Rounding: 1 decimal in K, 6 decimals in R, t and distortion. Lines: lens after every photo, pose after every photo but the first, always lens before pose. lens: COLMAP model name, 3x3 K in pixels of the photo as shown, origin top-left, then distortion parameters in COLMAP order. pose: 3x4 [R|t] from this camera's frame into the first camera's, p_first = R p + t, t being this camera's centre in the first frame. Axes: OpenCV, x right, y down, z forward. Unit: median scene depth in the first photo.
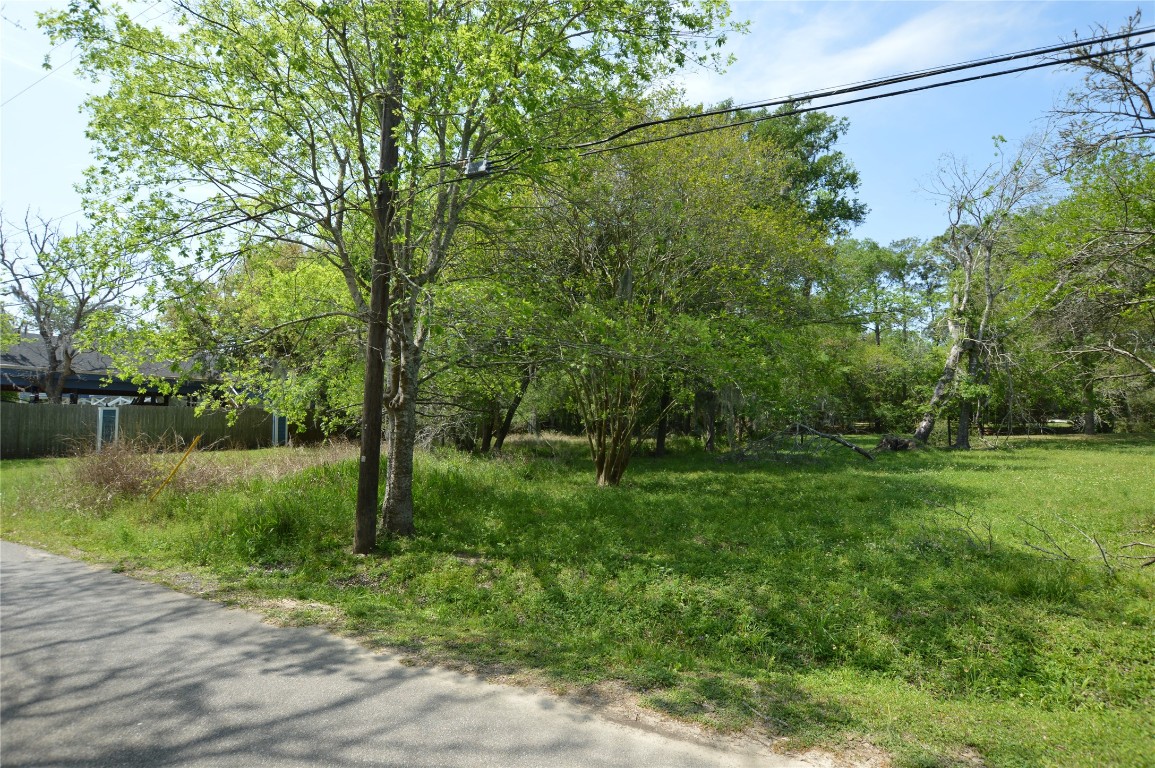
lens RADIAL K [[565.4, 0, 576.6], [0, 565.4, 379.0], [0, 0, 1]] dist [0.001286, -0.000047]
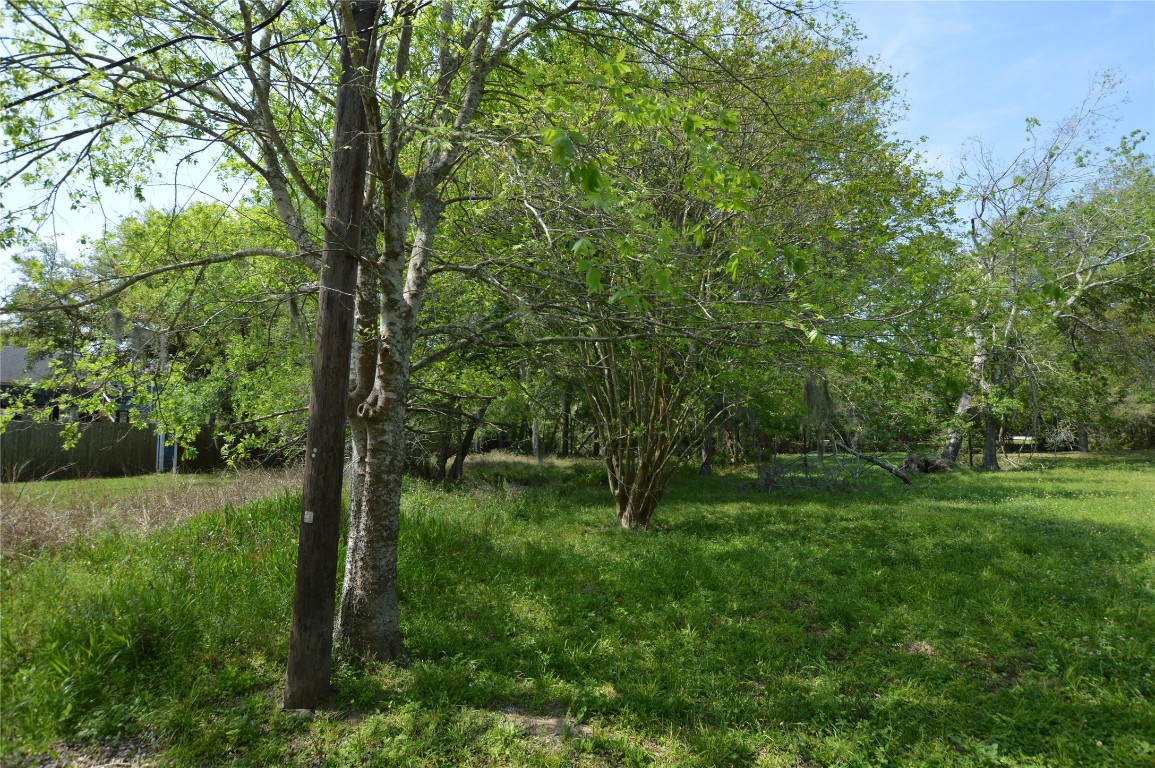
lens RADIAL K [[597.6, 0, 578.7], [0, 597.6, 391.8], [0, 0, 1]] dist [-0.003335, -0.000260]
pose [[0.993643, 0.007081, 0.112358, -0.110146], [-0.006686, 0.999970, -0.003891, 0.016593], [-0.112382, 0.003115, 0.993660, 0.245175]]
